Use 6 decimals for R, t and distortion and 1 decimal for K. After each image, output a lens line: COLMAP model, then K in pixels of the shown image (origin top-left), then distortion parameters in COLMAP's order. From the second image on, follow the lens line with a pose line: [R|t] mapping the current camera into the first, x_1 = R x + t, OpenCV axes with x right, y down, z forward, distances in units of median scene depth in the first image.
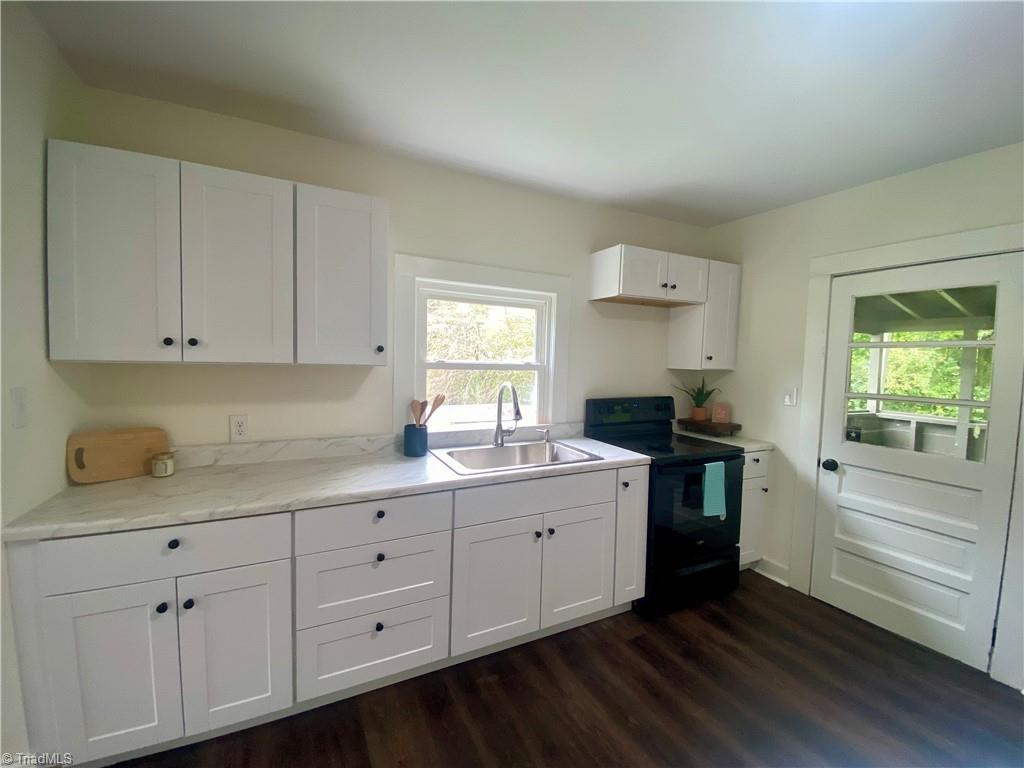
lens RADIAL K [[419.3, 0, 512.0], [0, 419.3, 384.0], [0, 0, 1]] dist [0.023016, -0.021031]
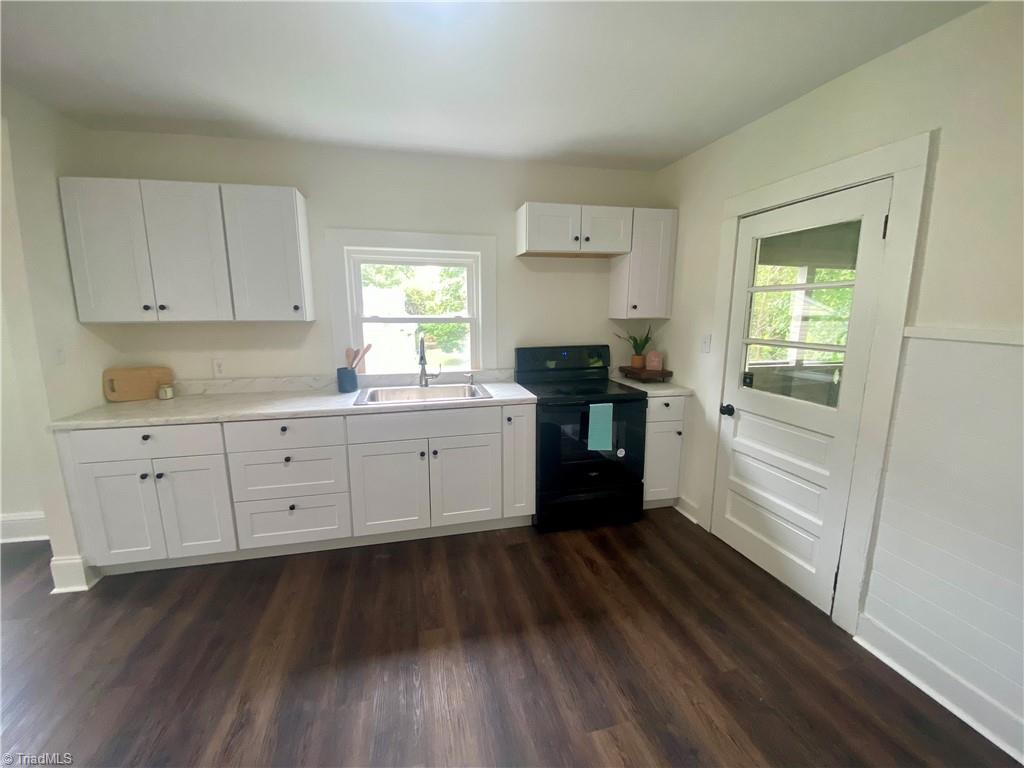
lens RADIAL K [[419.3, 0, 512.0], [0, 419.3, 384.0], [0, 0, 1]] dist [0.023016, -0.021031]
pose [[0.971939, 0.014612, -0.234778, 0.503262], [0.011421, 0.993961, 0.109140, 0.012407], [0.234954, -0.108759, 0.965903, -0.103101]]
